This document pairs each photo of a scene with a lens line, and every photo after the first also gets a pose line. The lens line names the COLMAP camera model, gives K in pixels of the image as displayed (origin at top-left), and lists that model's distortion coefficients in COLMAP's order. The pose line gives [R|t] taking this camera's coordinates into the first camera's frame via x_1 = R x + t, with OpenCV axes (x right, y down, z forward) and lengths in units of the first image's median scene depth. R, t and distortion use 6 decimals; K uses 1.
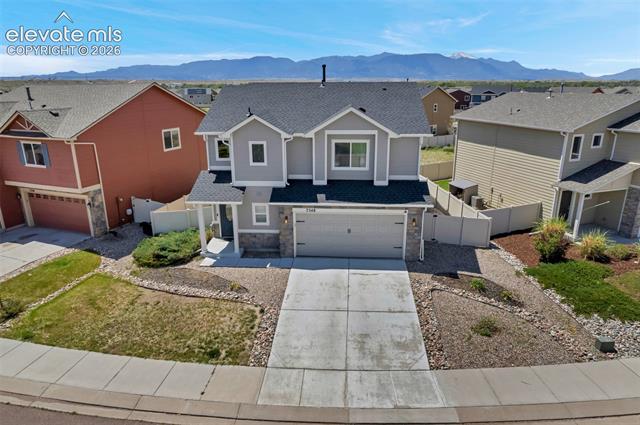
lens RADIAL K [[421.1, 0, 317.1], [0, 421.1, 209.0], [0, 0, 1]] dist [-0.071222, 0.060253]
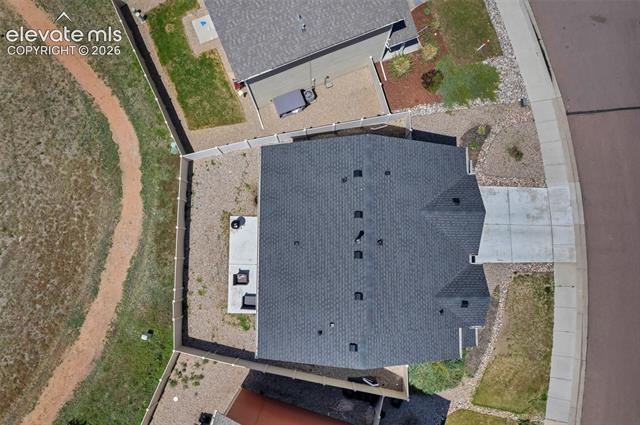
lens RADIAL K [[413.7, 0, 324.4], [0, 413.7, 211.8], [0, 0, 1]] dist [-0.075348, 0.059956]
pose [[-0.069069, -0.991273, 0.112279, -0.011083], [0.290566, 0.087679, 0.952829, -1.352747], [-0.954359, 0.098435, 0.281975, 1.030593]]
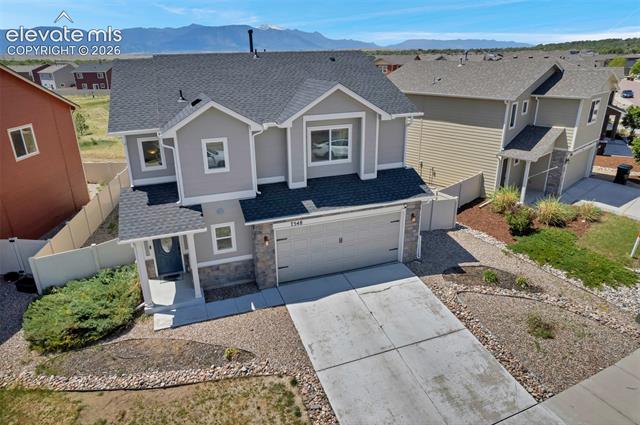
lens RADIAL K [[412.5, 0, 312.1], [0, 412.5, 213.8], [0, 0, 1]] dist [-0.076926, 0.069762]
pose [[0.916238, -0.155079, 0.369402, -0.258018], [0.125667, 0.986758, 0.102554, -0.086095], [-0.380415, -0.047542, 0.923593, 0.297741]]
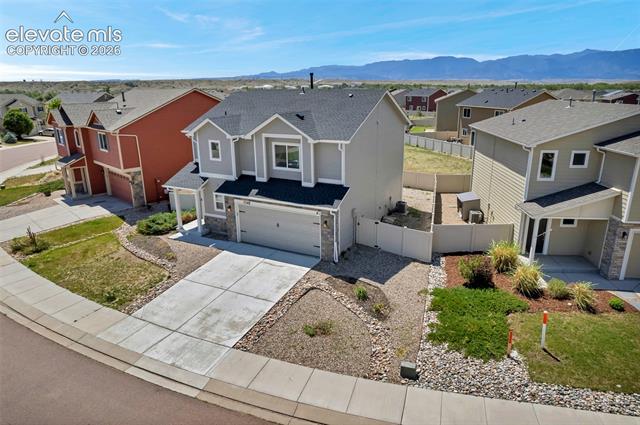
lens RADIAL K [[413.7, 0, 324.4], [0, 413.7, 211.8], [0, 0, 1]] dist [-0.075348, 0.059956]
pose [[0.922669, 0.113668, -0.368458, 0.589333], [-0.109249, 0.993470, 0.032909, -0.032119], [0.369792, 0.009889, 0.929062, 0.032889]]
